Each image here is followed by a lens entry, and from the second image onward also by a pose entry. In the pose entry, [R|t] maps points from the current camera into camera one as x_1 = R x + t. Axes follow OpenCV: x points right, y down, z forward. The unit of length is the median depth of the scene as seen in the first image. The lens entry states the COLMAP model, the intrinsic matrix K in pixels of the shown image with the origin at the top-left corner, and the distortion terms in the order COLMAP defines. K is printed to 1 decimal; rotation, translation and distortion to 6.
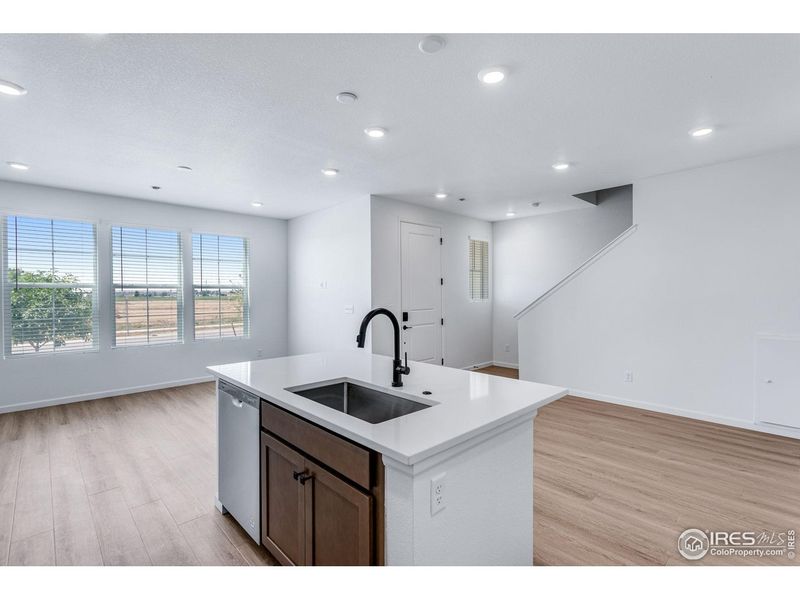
lens RADIAL K [[383.7, 0, 400.0], [0, 383.7, 300.0], [0, 0, 1]] dist [0.000521, 0.000356]
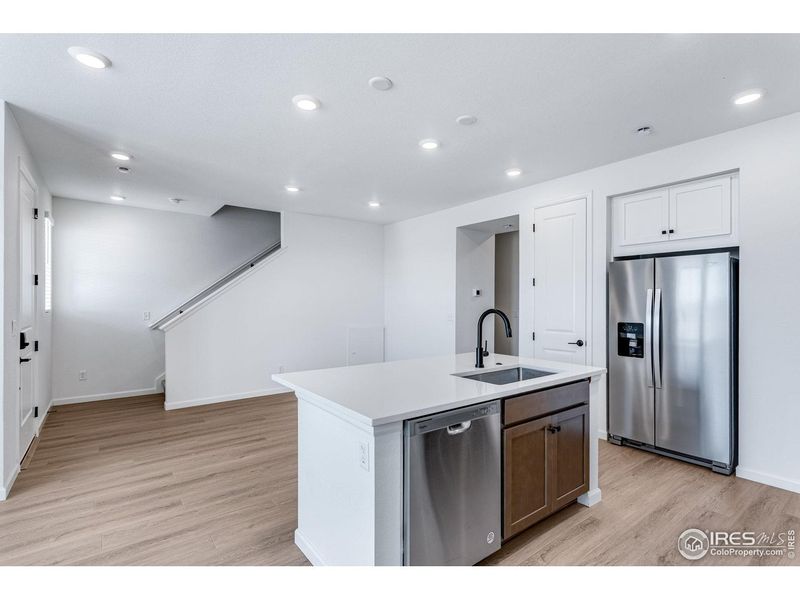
lens RADIAL K [[388.5, 0, 409.8], [0, 388.5, 300.6], [0, 0, 1]] dist [0.031132, 0.000221]
pose [[0.108519, 0.005663, 0.994078, -0.896078], [0.016135, 0.999842, -0.007457, -0.003014], [-0.993963, 0.016849, 0.108410, 0.685891]]
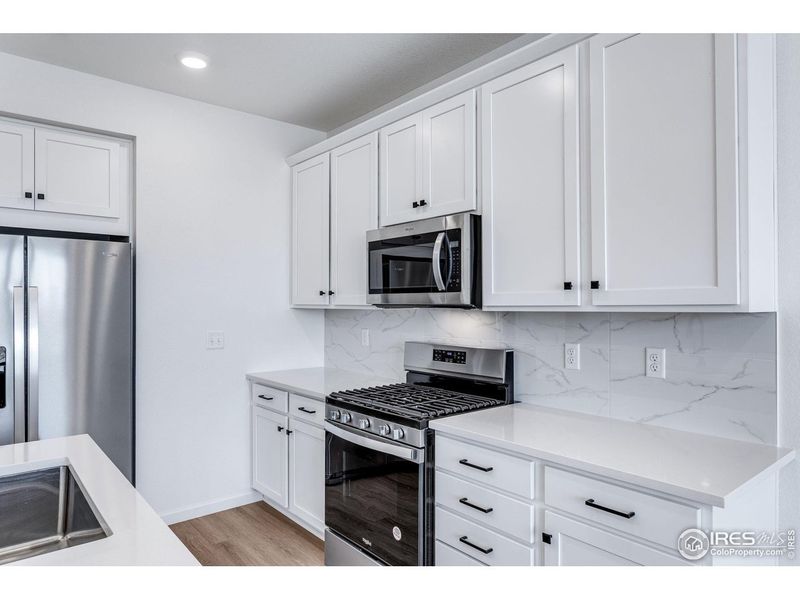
lens RADIAL K [[520.0, 0, 400.0], [0, 520.0, 300.0], [0, 0, 1]] dist [-0.004366, -0.000338]
pose [[-0.998389, 0.006003, 0.056422, -0.393619], [0.006628, 0.999919, 0.010890, -0.016070], [-0.056353, 0.011246, -0.998348, 0.960088]]
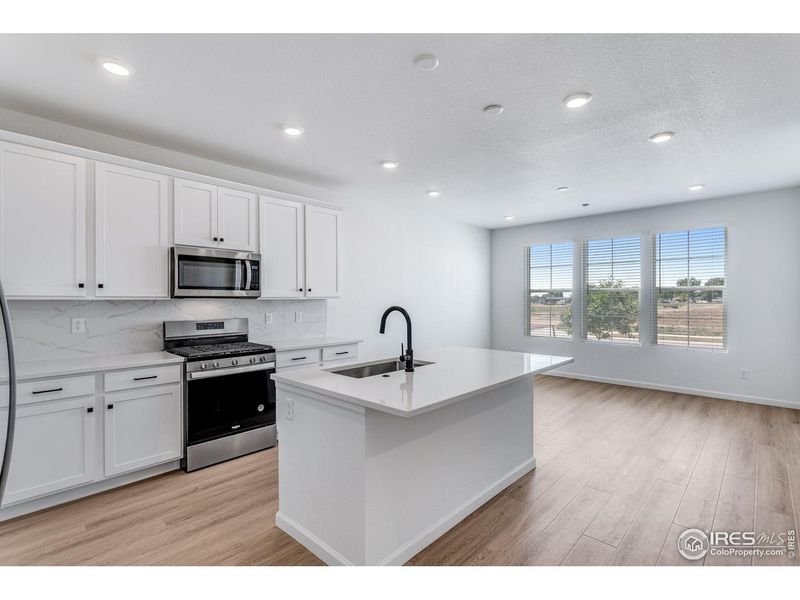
lens RADIAL K [[383.7, 0, 400.0], [0, 383.7, 300.0], [0, 0, 1]] dist [0.000521, 0.000356]
pose [[0.056137, 0.006851, -0.998400, 0.752347], [-0.016610, 0.999844, 0.005927, -0.003870], [0.998285, 0.016251, 0.056242, 0.575342]]
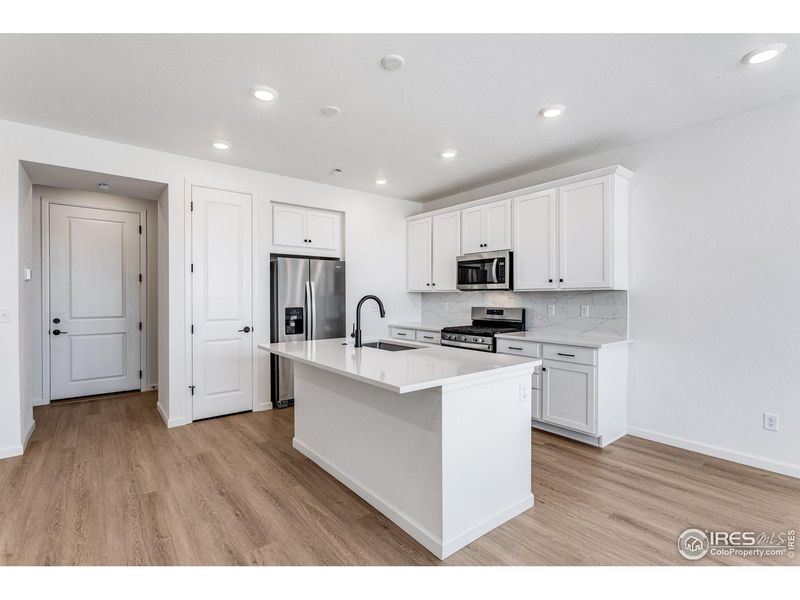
lens RADIAL K [[383.7, 0, 400.0], [0, 383.7, 300.0], [0, 0, 1]] dist [0.000521, 0.000356]
pose [[-0.996163, 0.004002, 0.087423, -0.191984], [0.006738, 0.999496, 0.031025, -0.005307], [-0.087254, 0.031495, -0.995688, 1.574710]]
